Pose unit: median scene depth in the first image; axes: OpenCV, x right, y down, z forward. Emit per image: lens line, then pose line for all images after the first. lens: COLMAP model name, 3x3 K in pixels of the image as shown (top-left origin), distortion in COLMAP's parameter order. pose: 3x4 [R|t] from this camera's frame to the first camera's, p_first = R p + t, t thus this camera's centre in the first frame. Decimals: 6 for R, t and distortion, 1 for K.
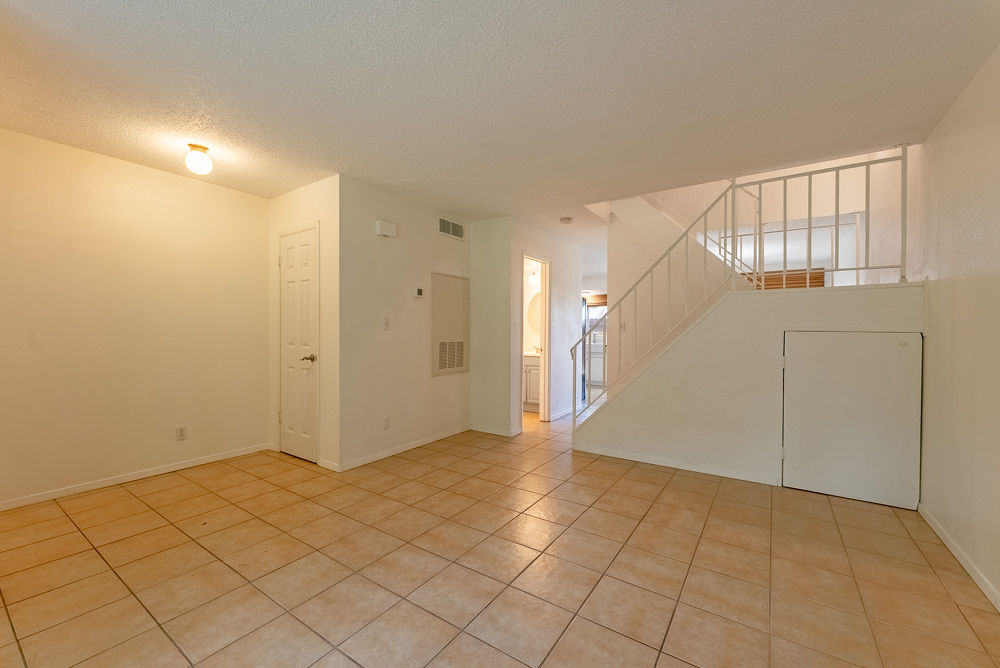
lens RADIAL K [[401.1, 0, 496.9], [0, 401.1, 335.6], [0, 0, 1]] dist [0.004766, -0.000060]
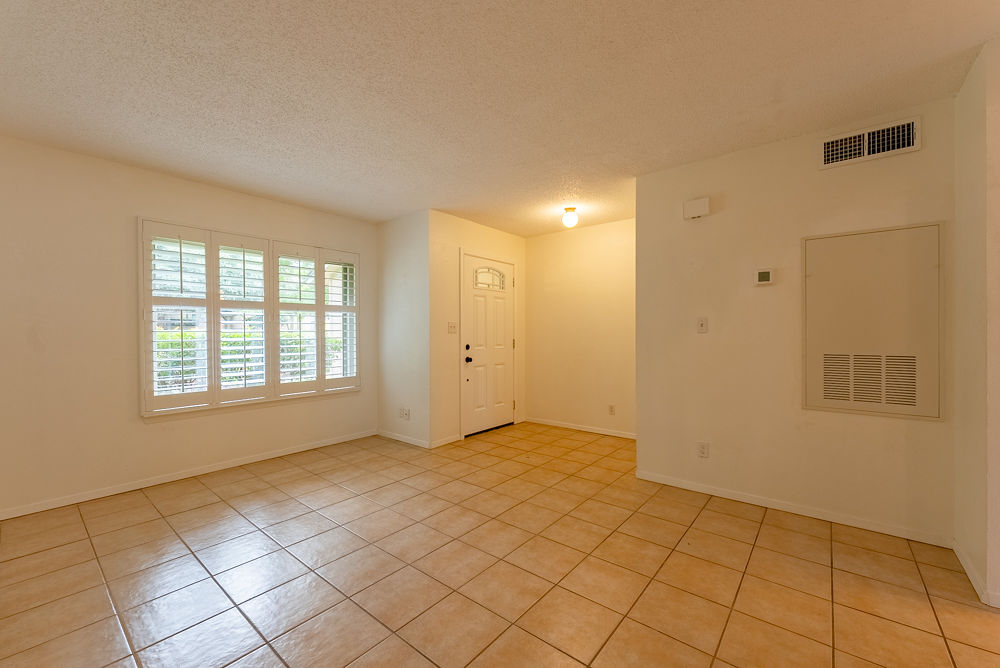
lens RADIAL K [[401.1, 0, 503.8], [0, 401.1, 332.9], [0, 0, 1]] dist [0.004766, -0.000060]
pose [[-0.080178, -0.007385, -0.996753, 0.709107], [-0.007858, 0.999946, -0.006776, -0.008033], [0.996750, 0.007290, -0.080232, 0.852862]]
